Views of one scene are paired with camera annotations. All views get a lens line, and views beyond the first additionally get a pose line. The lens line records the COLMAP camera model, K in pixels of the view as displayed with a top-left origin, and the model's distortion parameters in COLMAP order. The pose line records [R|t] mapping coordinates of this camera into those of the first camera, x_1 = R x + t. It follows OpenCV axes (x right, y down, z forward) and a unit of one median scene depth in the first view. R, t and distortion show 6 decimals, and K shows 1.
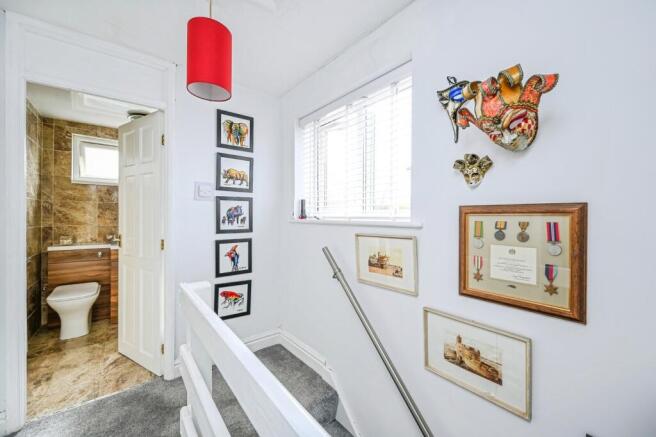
lens RADIAL K [[264.1, 0, 330.2], [0, 264.1, 219.4], [0, 0, 1]] dist [-0.003133, -0.000541]
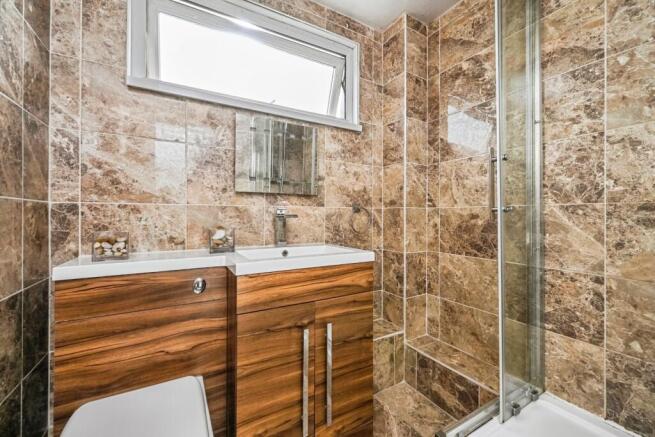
lens RADIAL K [[263.7, 0, 325.5], [0, 263.7, 217.9], [0, 0, 1]] dist [-0.003133, -0.000541]
pose [[0.989781, -0.008270, -0.142356, -0.665091], [0.006416, 0.999889, -0.013478, 0.051665], [0.142452, 0.012427, 0.989724, 0.685443]]
